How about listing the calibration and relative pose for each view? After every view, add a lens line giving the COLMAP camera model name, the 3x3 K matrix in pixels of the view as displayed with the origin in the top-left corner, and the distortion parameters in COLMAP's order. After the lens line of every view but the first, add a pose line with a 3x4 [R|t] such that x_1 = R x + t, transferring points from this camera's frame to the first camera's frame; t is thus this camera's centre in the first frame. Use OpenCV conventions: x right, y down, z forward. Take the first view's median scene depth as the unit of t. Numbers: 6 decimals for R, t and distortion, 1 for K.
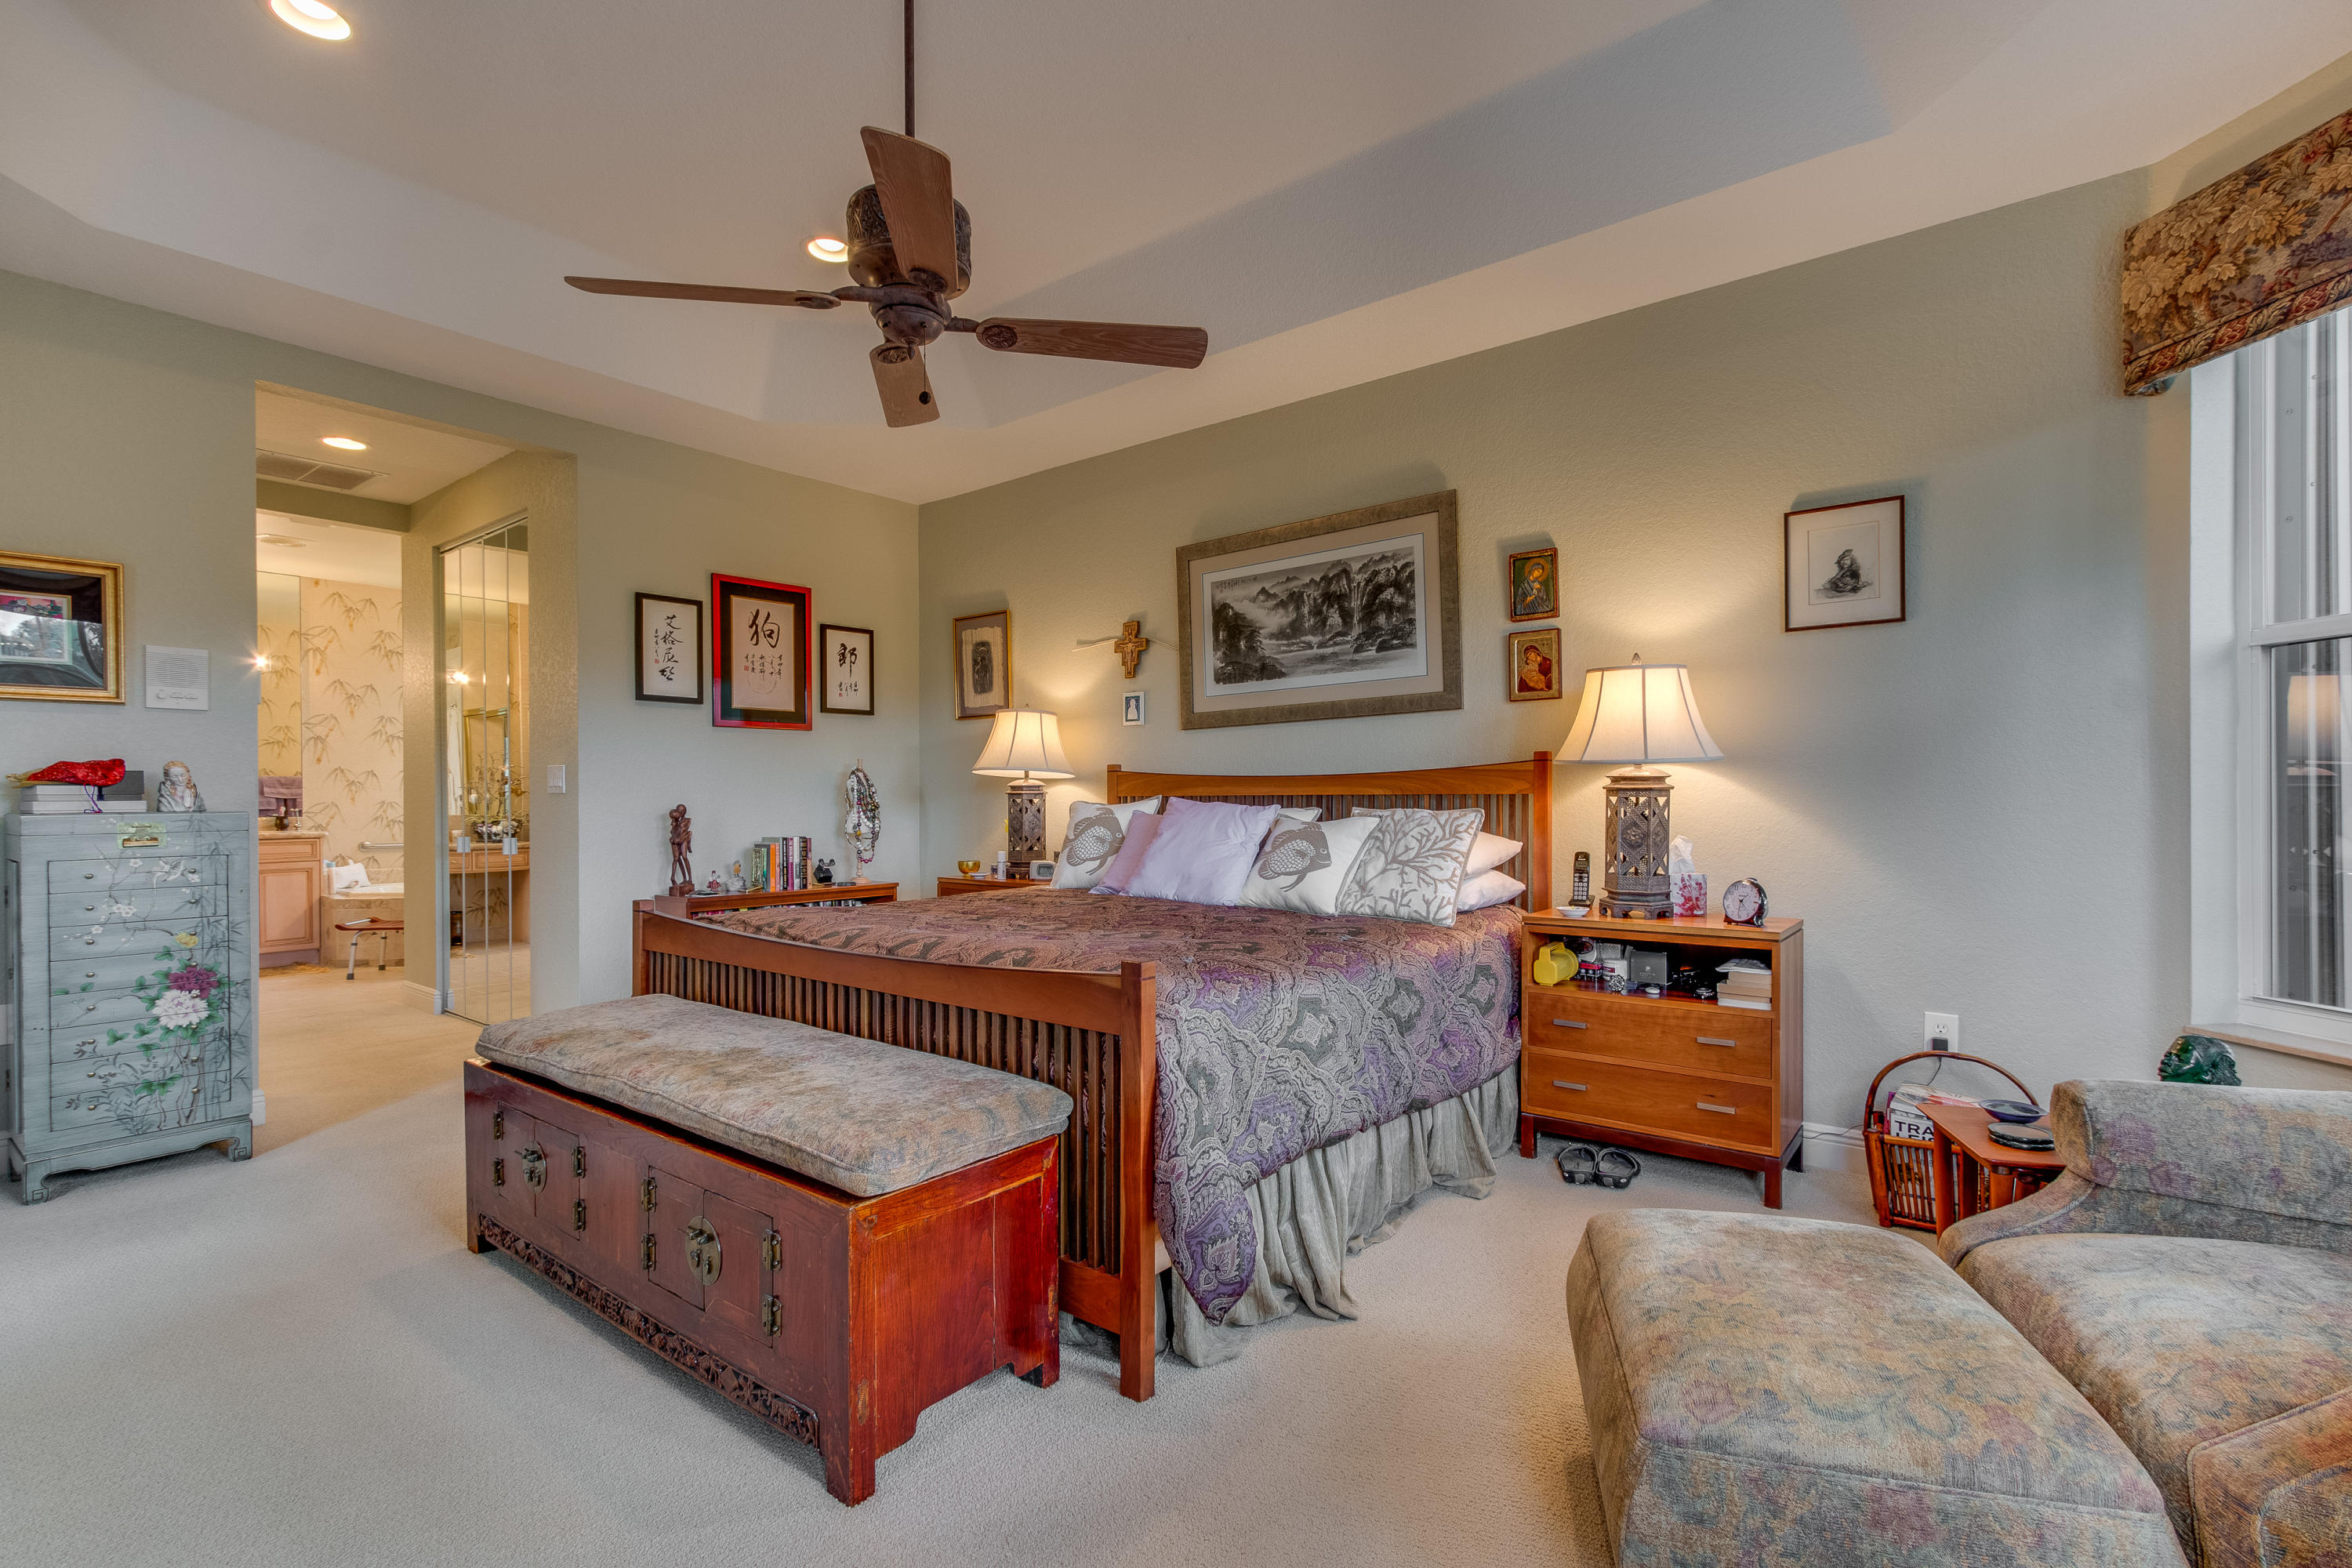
lens RADIAL K [[1071.7, 0, 1177.8], [0, 1071.7, 793.9], [0, 0, 1]] dist [-0.004179, 0.003698]
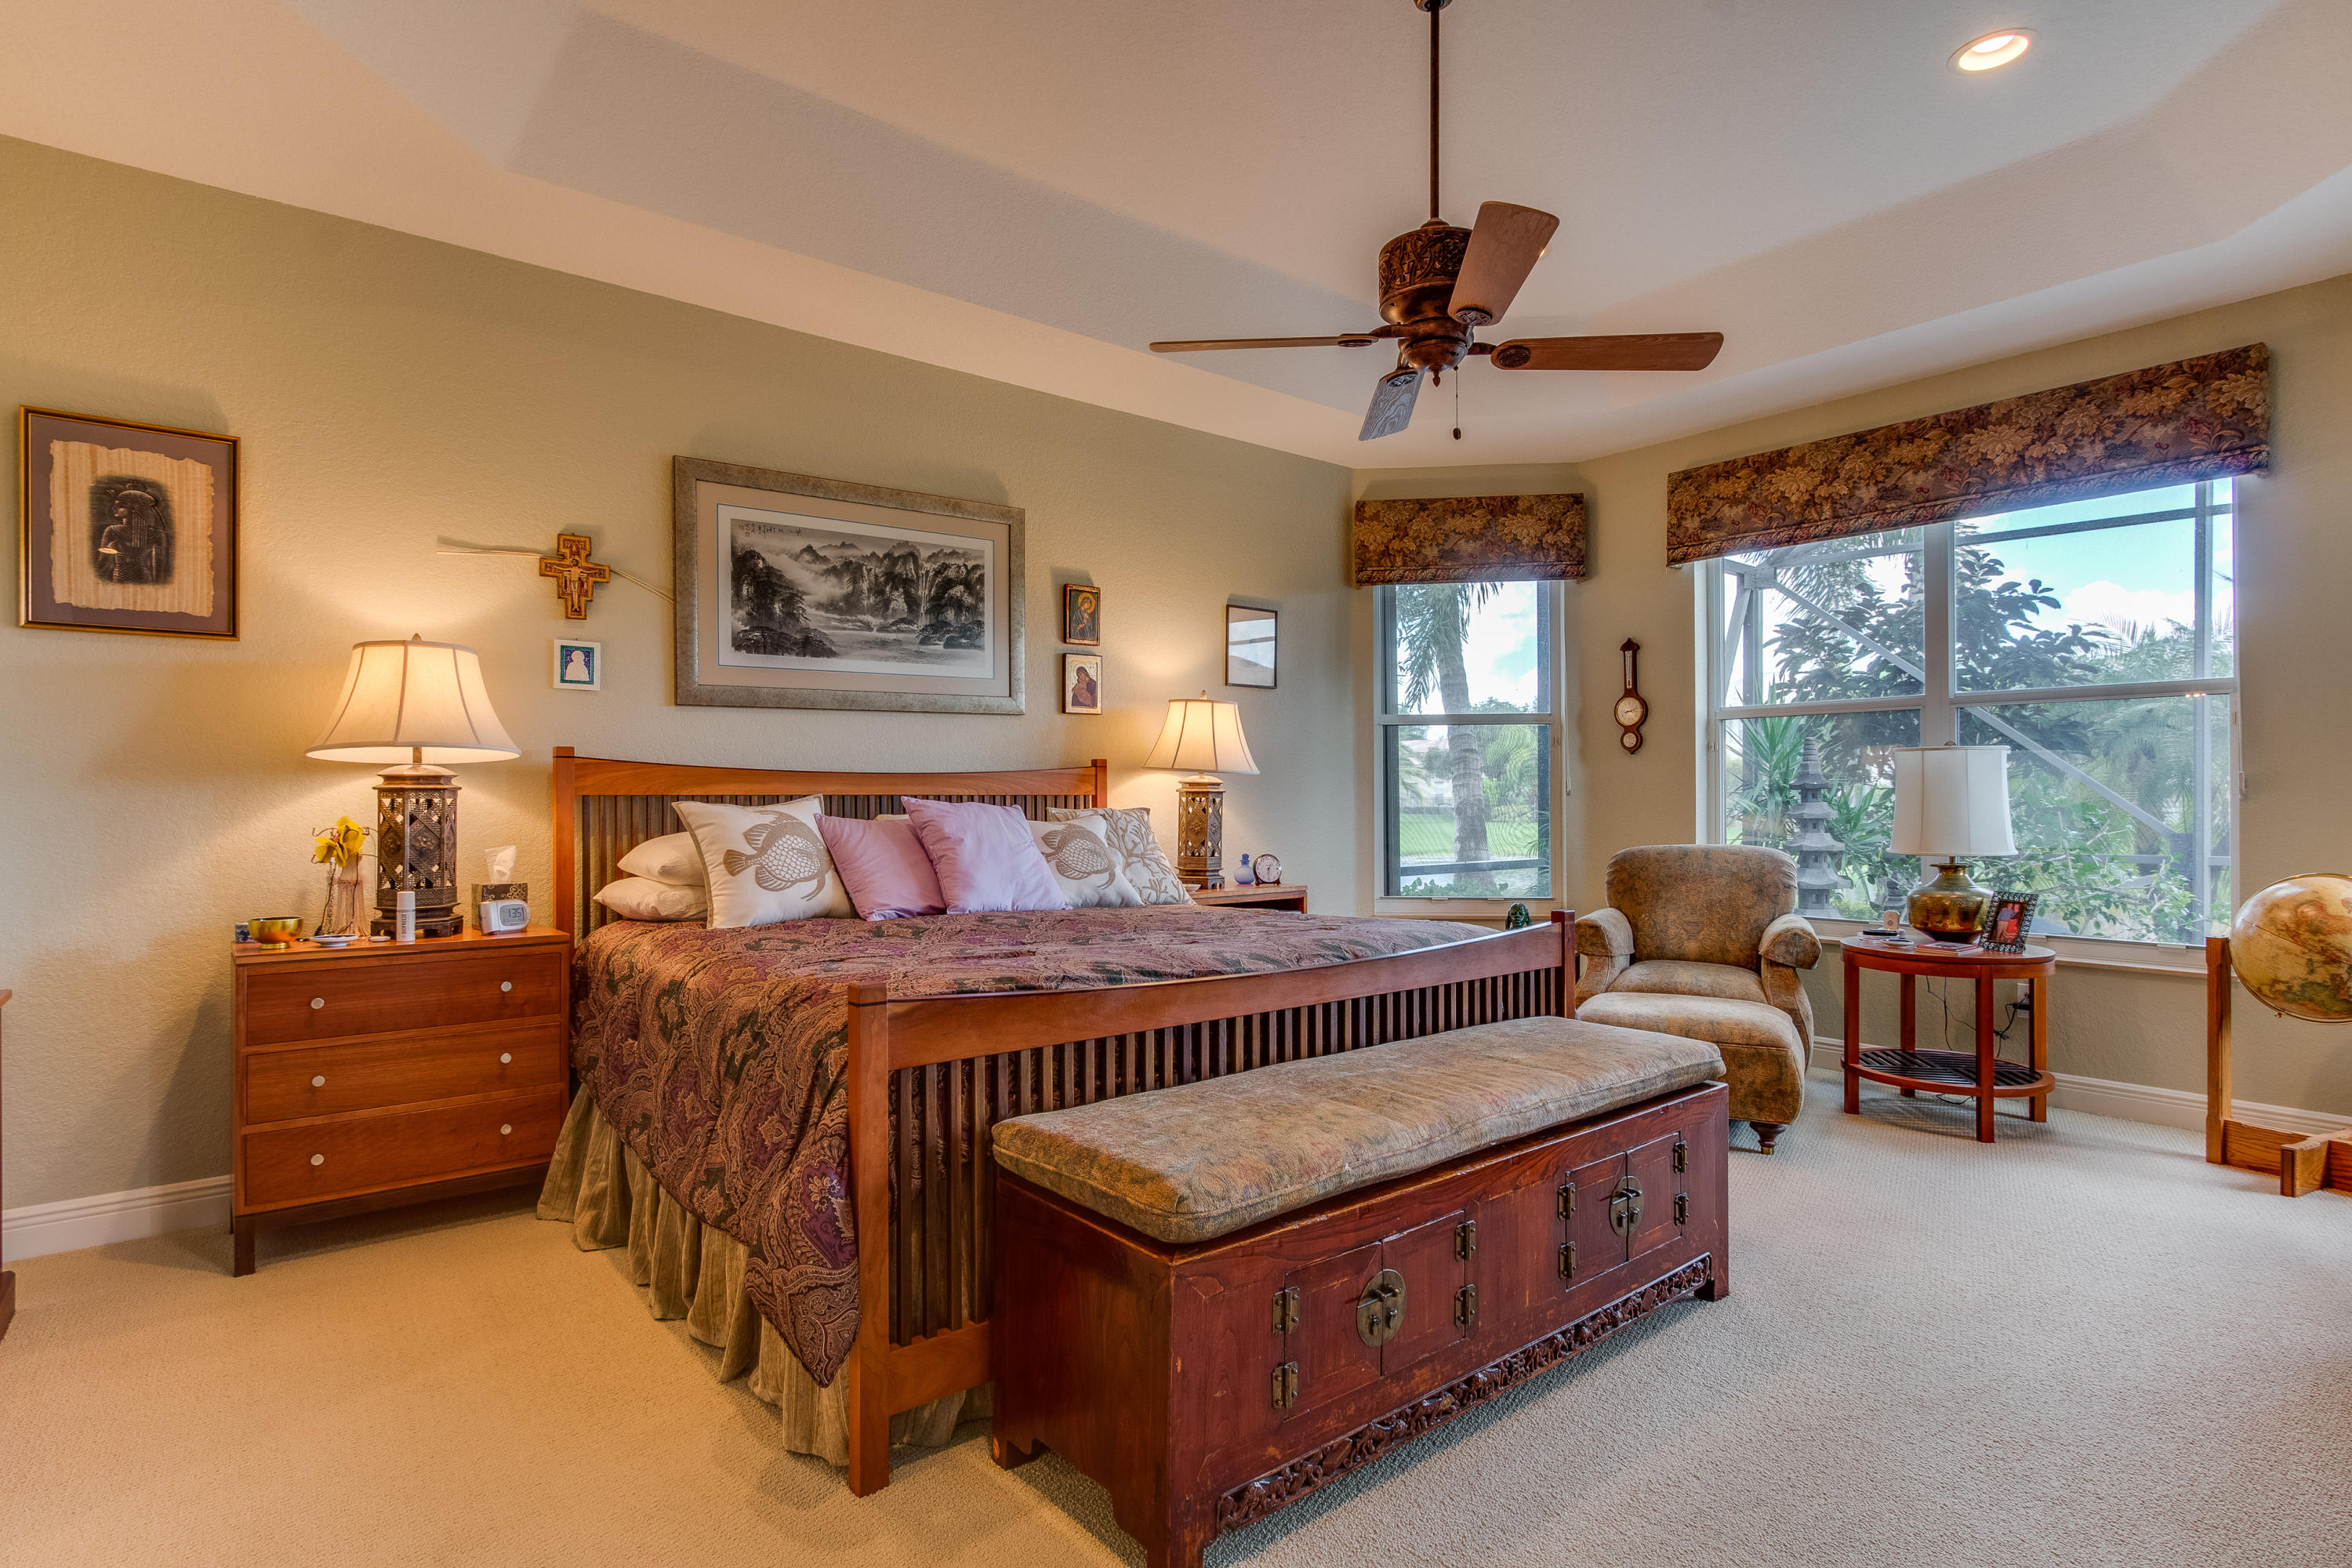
lens RADIAL K [[1180.9, 0, 1178.4], [0, 1180.9, 799.9], [0, 0, 1]] dist [-0.011062, 0.000569]
pose [[0.225046, 0.001750, 0.974347, -0.764033], [-0.003265, 0.999994, -0.001042, 0.005564], [-0.974343, -0.002947, 0.225050, 0.523018]]
